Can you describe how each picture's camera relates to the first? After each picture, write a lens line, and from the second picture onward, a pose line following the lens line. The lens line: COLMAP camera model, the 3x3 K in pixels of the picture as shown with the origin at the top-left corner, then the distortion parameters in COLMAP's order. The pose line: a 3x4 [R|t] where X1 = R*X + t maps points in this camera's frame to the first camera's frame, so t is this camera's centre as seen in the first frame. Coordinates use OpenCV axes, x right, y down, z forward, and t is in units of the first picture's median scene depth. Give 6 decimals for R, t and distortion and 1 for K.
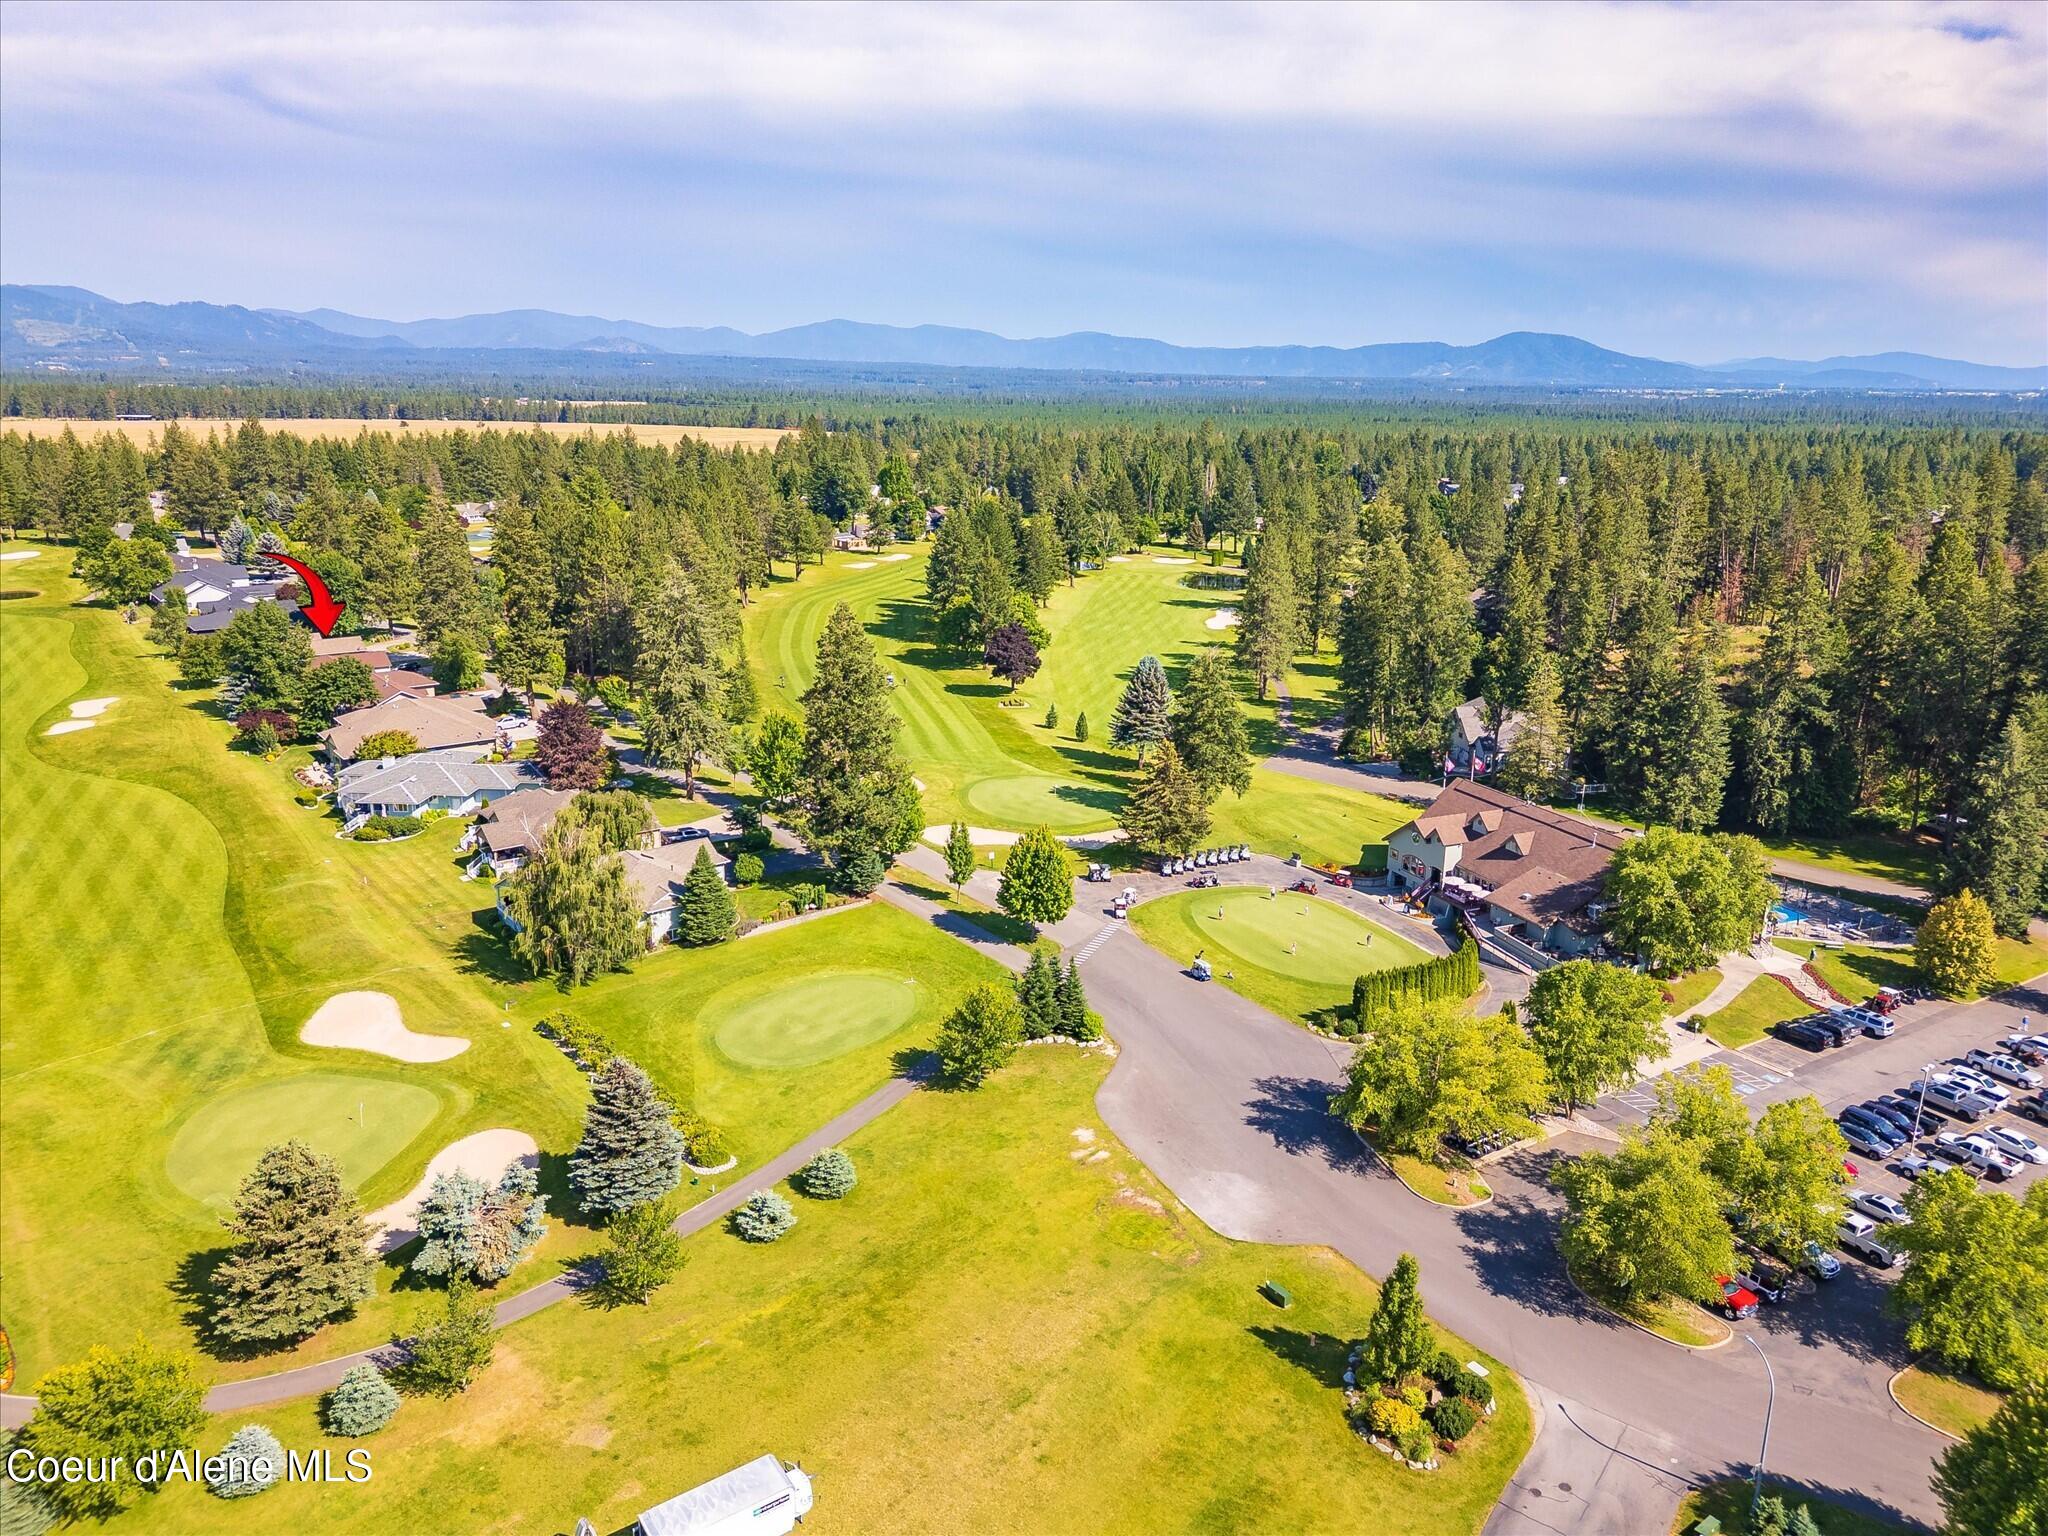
lens RADIAL K [[1420.4, 0, 1026.0], [0, 1420.4, 779.0], [0, 0, 1]] dist [0.066803, -0.056076]
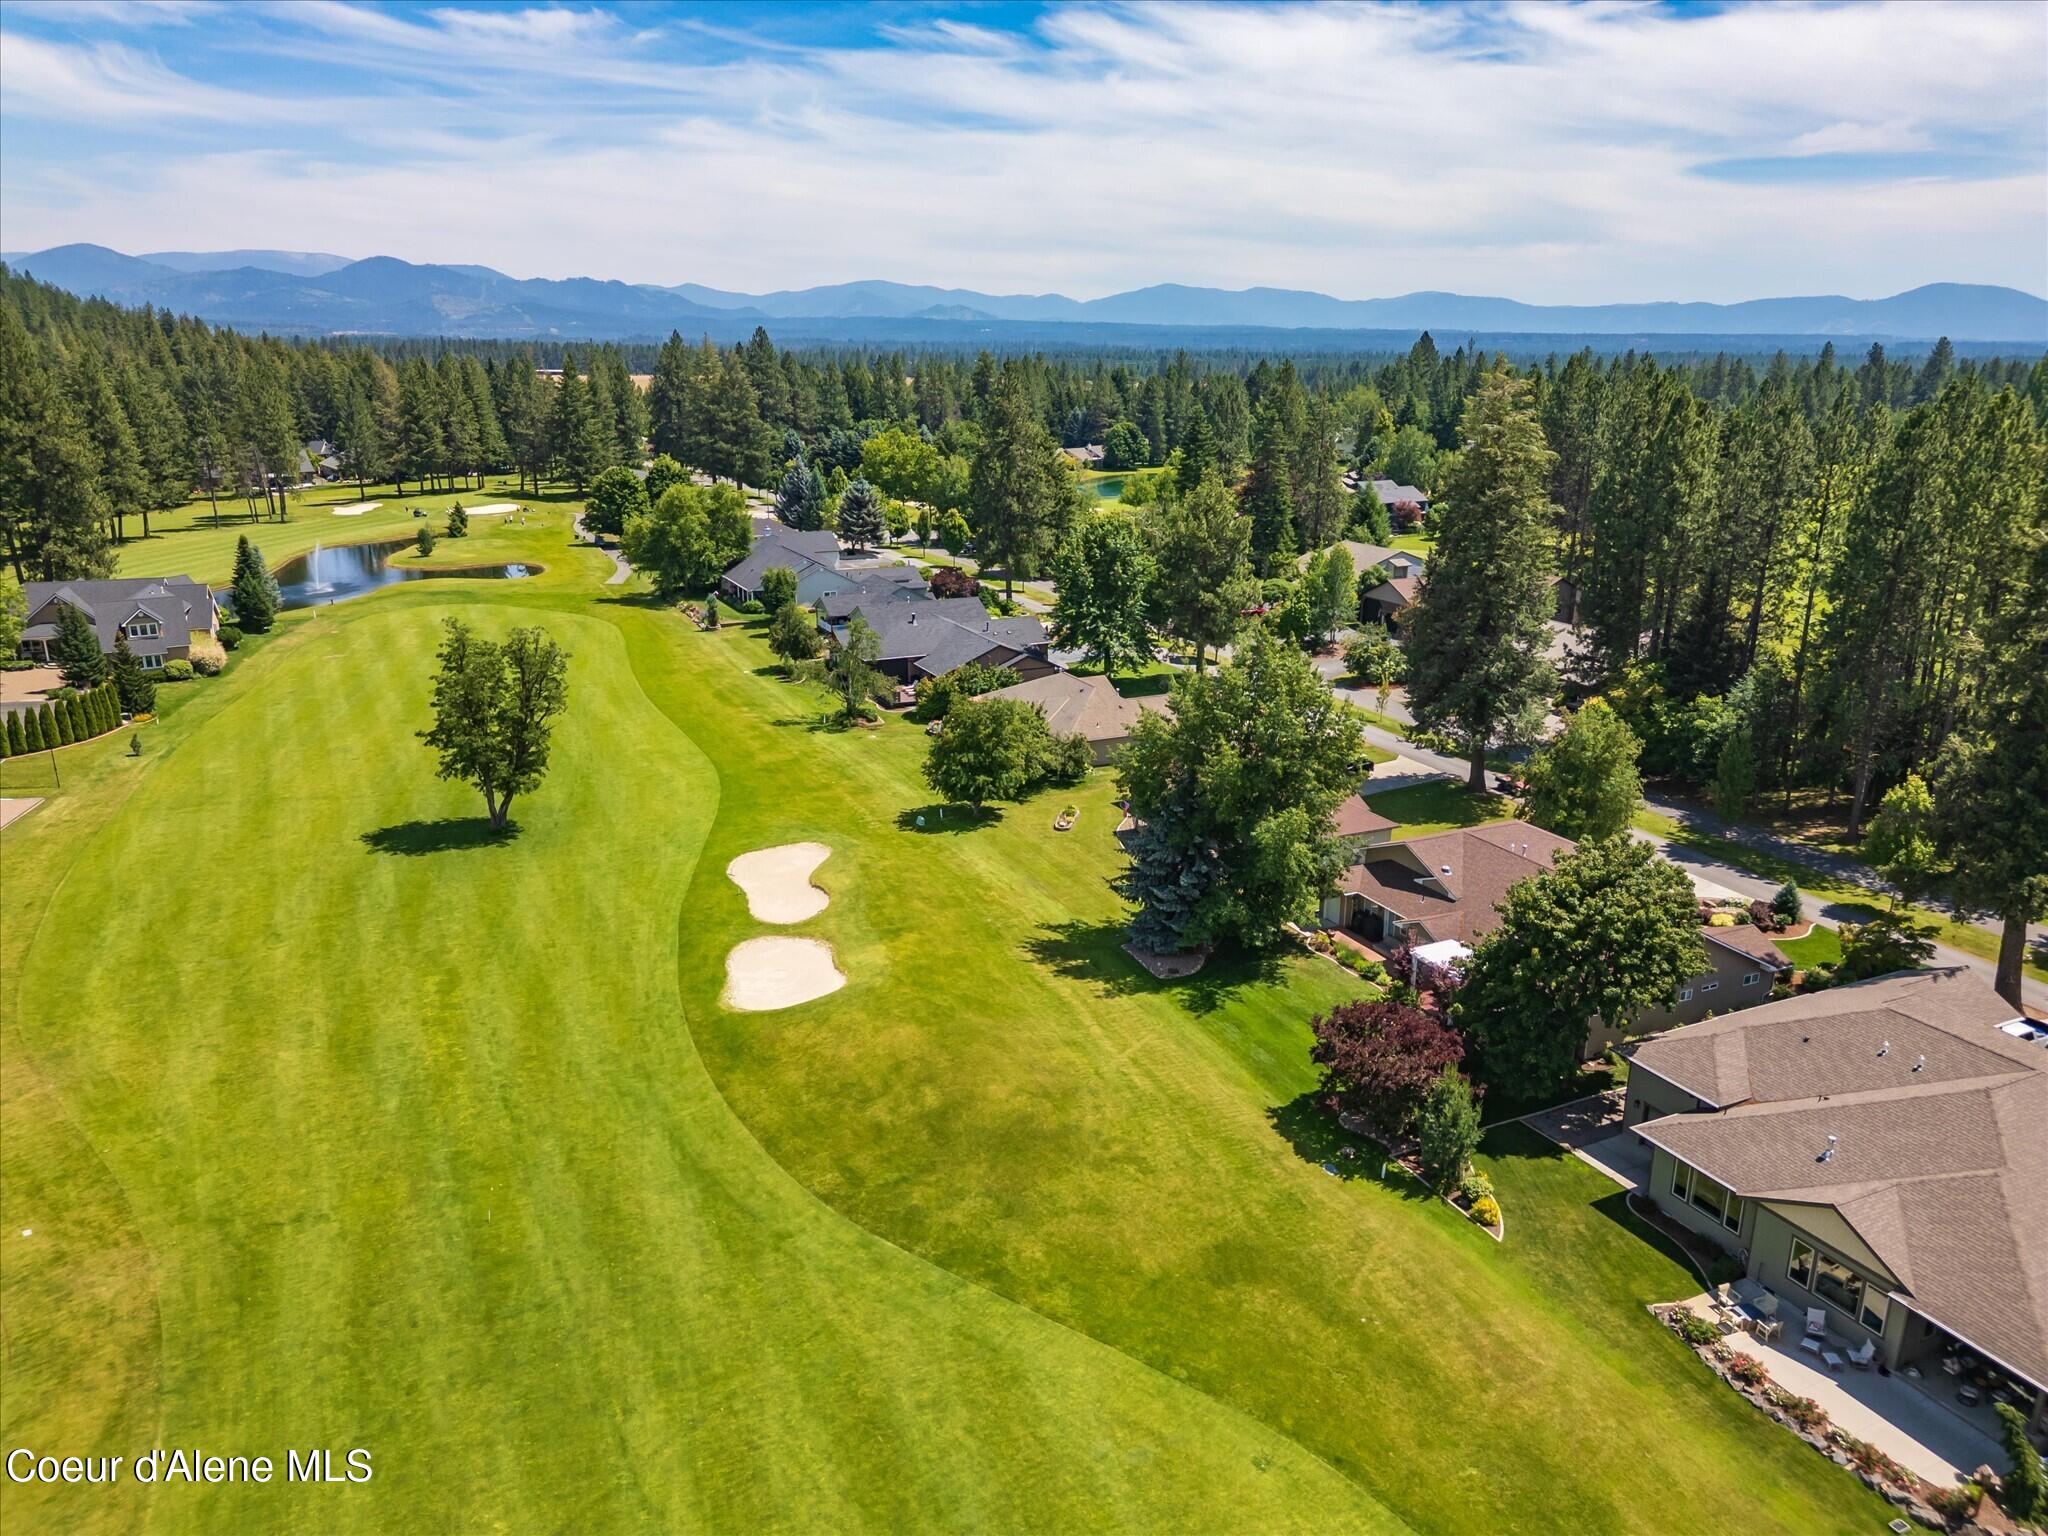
lens RADIAL K [[1420.4, 0, 1026.0], [0, 1420.4, 779.0], [0, 0, 1]] dist [0.066803, -0.056076]
pose [[0.977052, 0.060678, -0.204176, -0.426577], [-0.056369, 0.998049, 0.026863, -0.081926], [0.205408, -0.014737, 0.978566, 0.528770]]
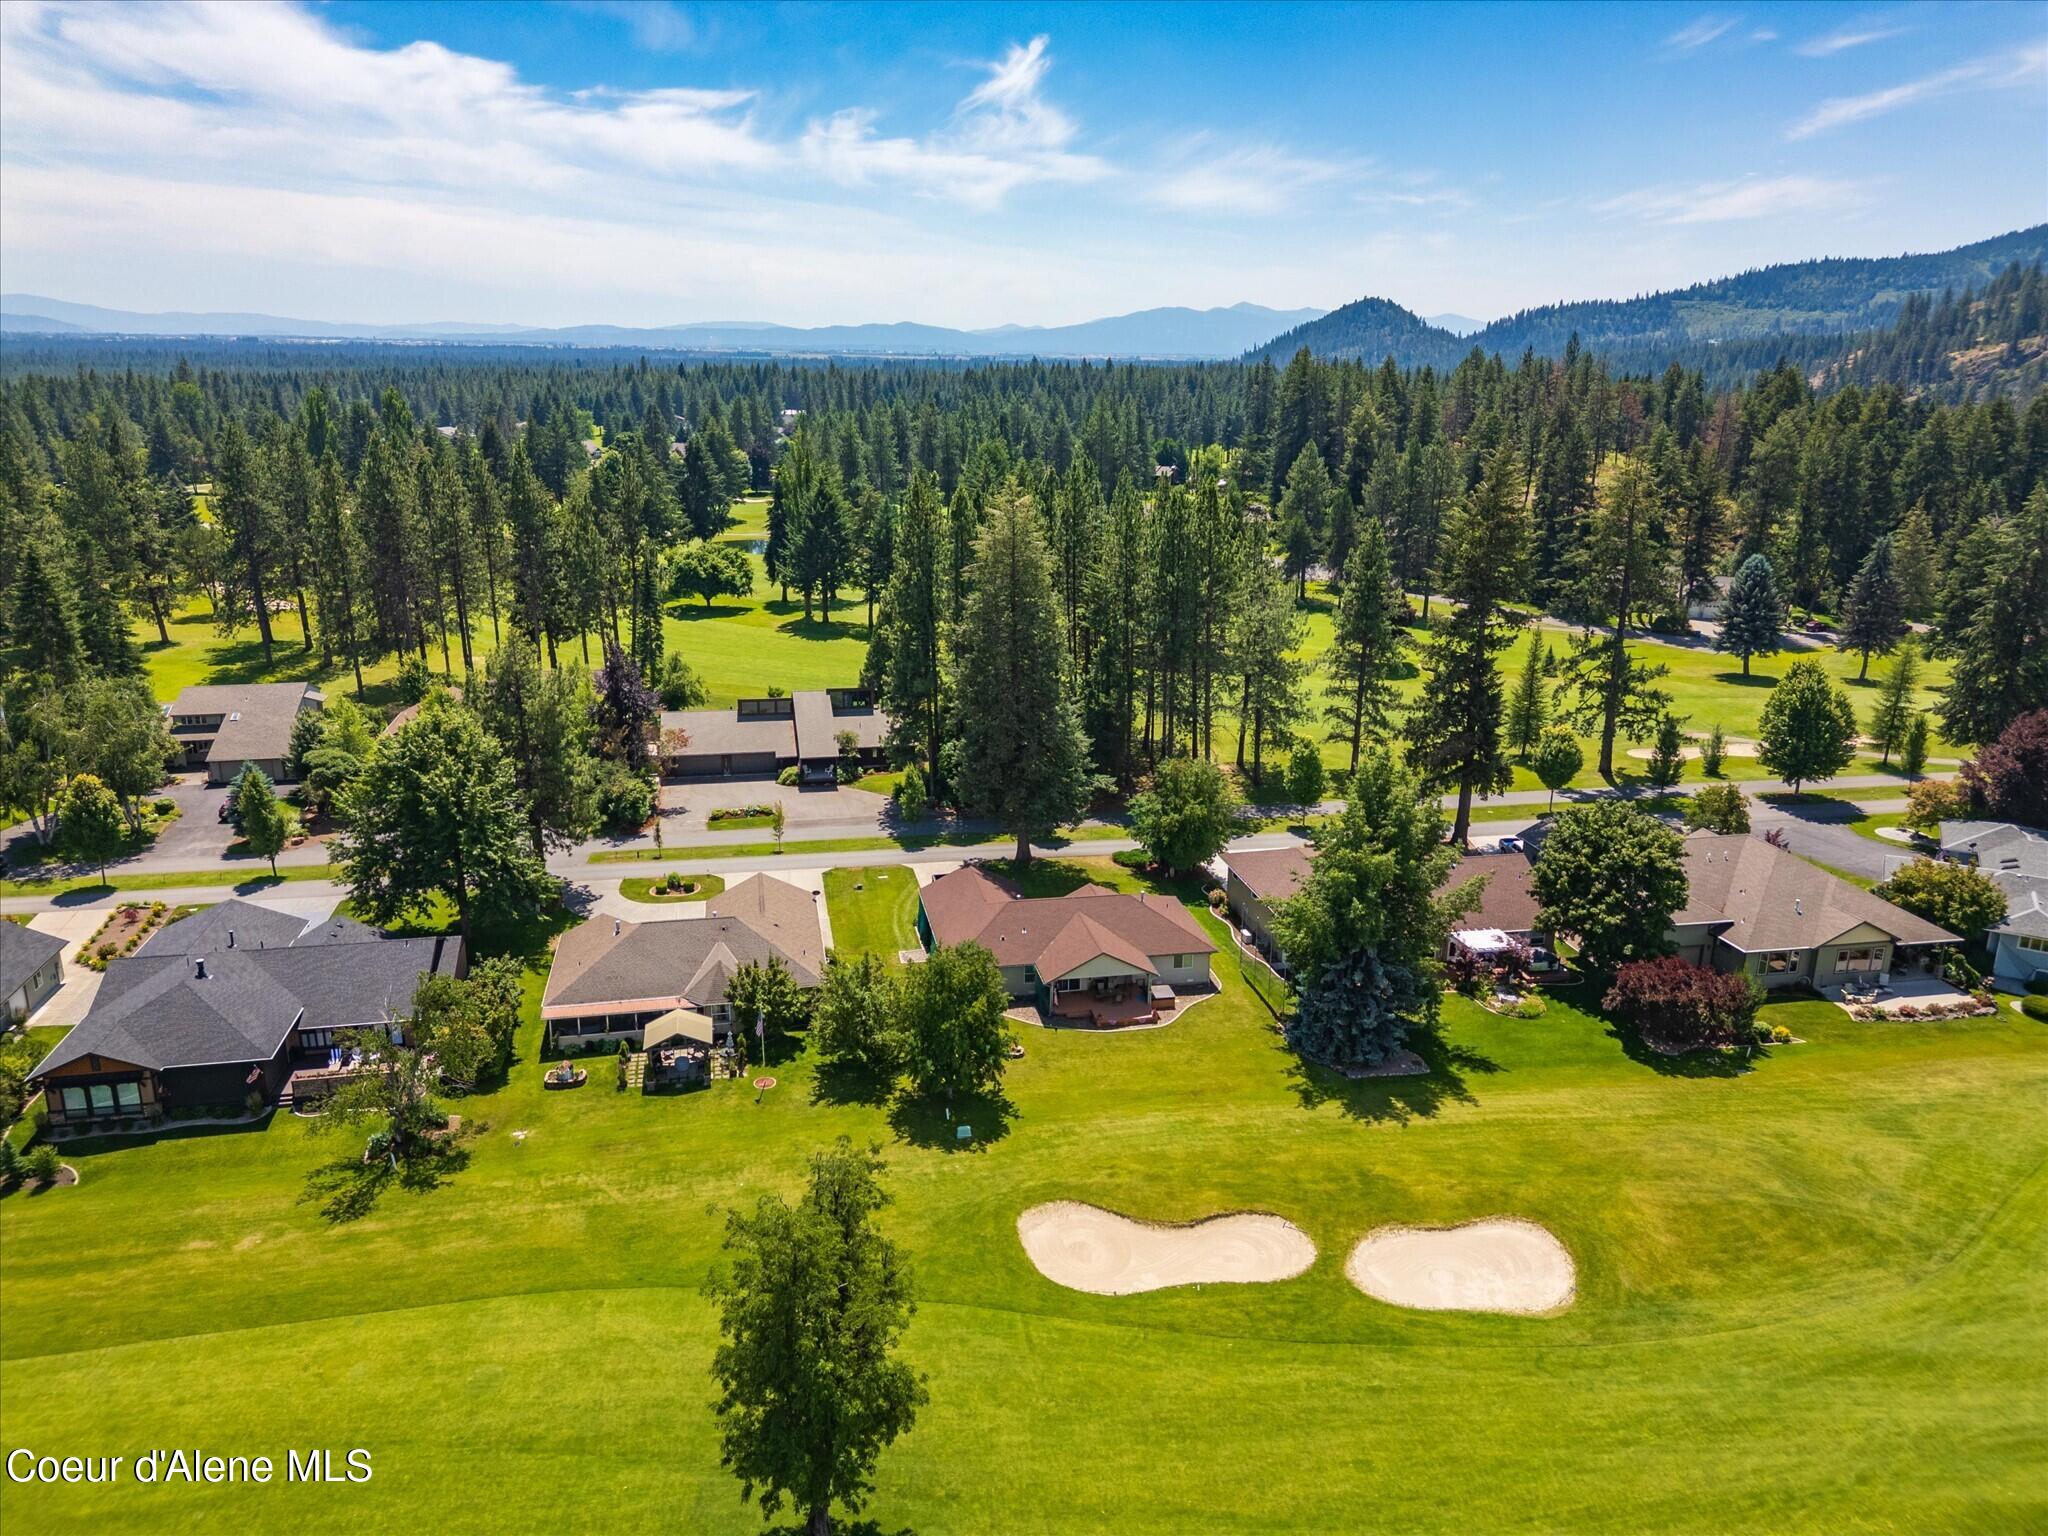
lens RADIAL K [[1420.4, 0, 1026.0], [0, 1420.4, 779.0], [0, 0, 1]] dist [0.066803, -0.056076]
pose [[0.445156, -0.263312, 0.855864, -0.762147], [0.236248, 0.956460, 0.171383, -0.177213], [-0.863726, 0.125904, 0.487981, 0.732895]]
